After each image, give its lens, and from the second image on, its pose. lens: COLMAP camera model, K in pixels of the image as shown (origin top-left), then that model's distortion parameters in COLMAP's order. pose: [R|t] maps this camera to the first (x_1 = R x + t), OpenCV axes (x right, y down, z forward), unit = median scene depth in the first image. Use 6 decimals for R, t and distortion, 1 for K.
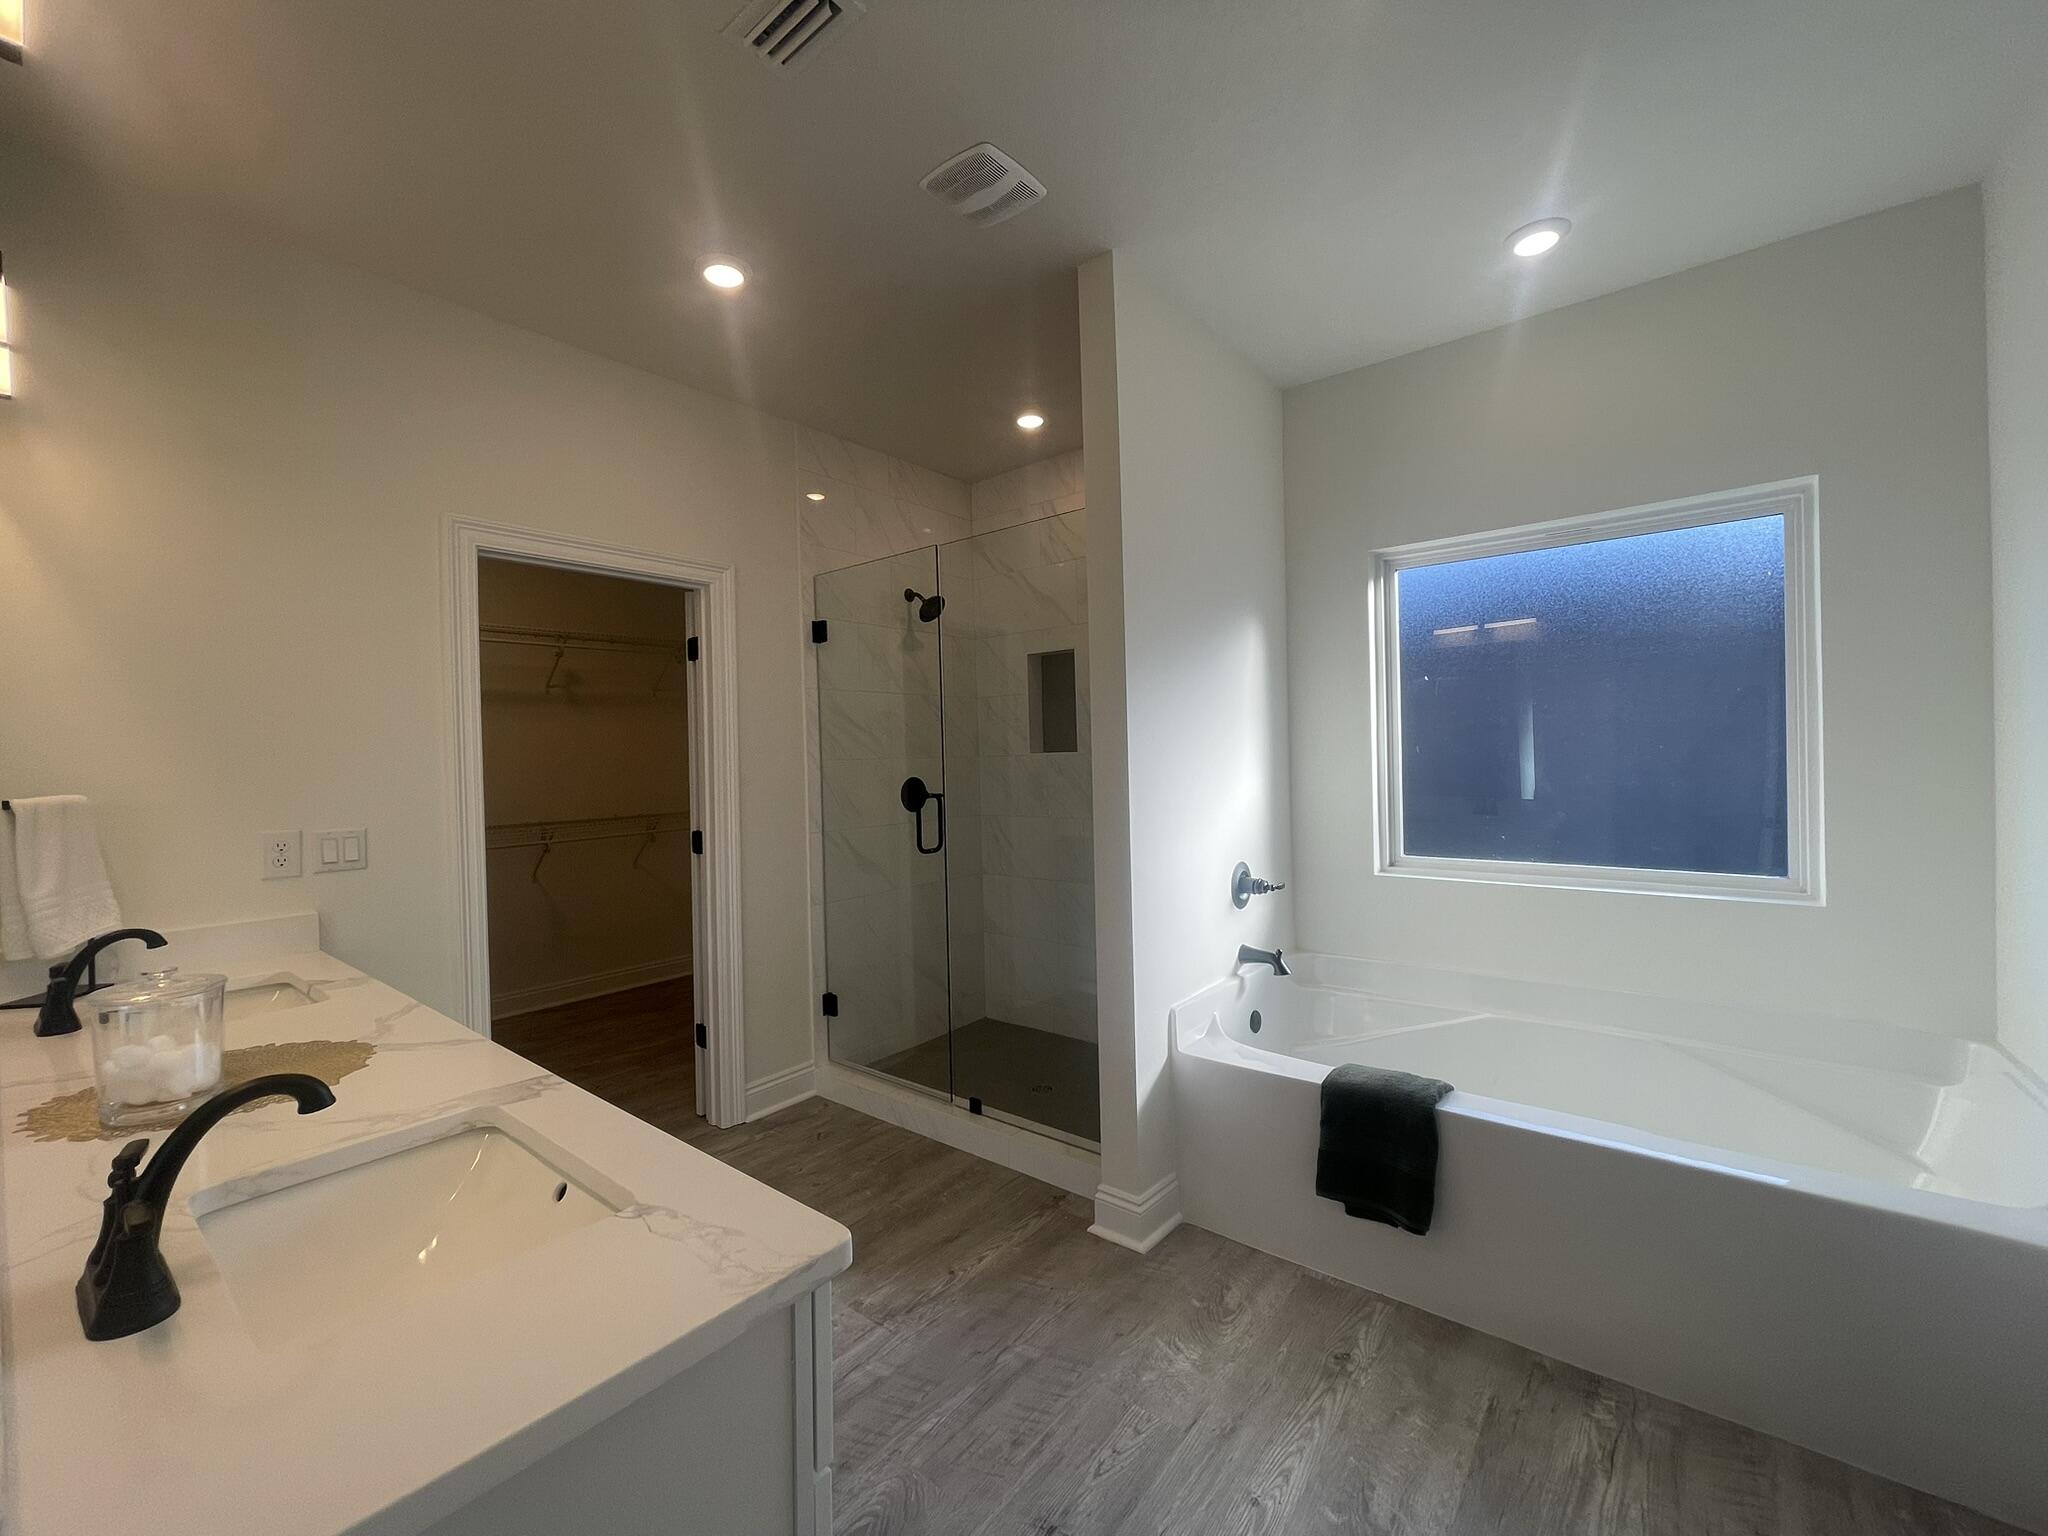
lens RADIAL K [[833.9, 0, 1016.9], [0, 833.9, 762.4], [0, 0, 1]] dist [-0.000274, -0.001267]
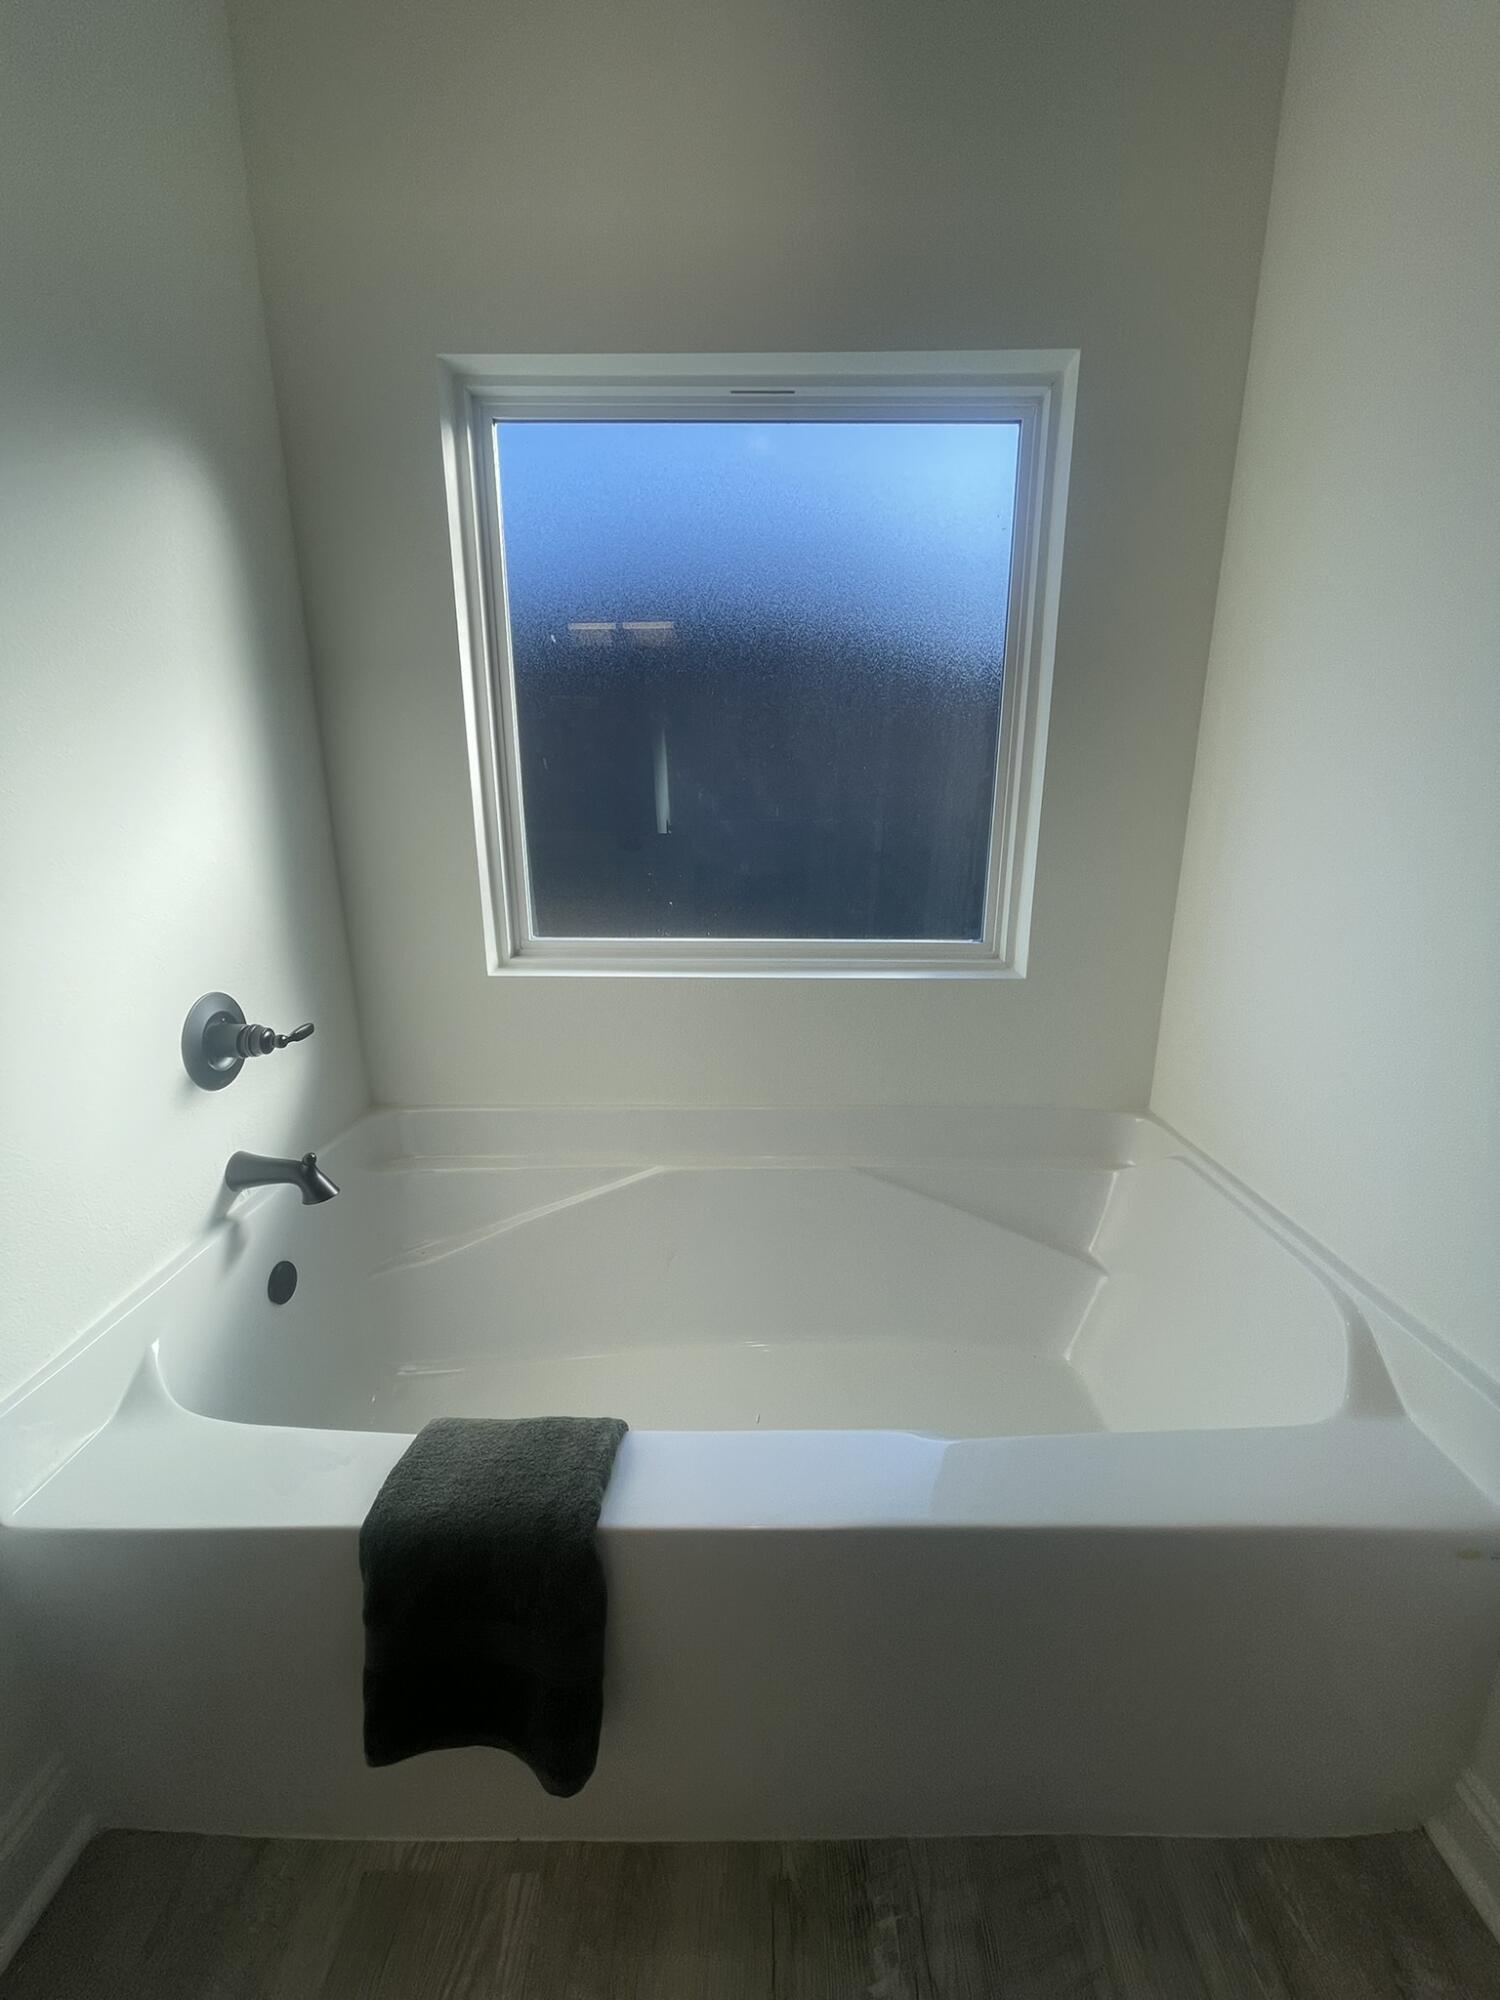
lens RADIAL K [[814.4, 0, 759.2], [0, 814.4, 998.9], [0, 0, 1]] dist [-0.000274, -0.001267]
pose [[0.780162, -0.143395, 0.608922, 0.238865], [-0.014198, 0.969065, 0.246396, 0.002159], [-0.625417, -0.200875, 0.753992, 0.465460]]
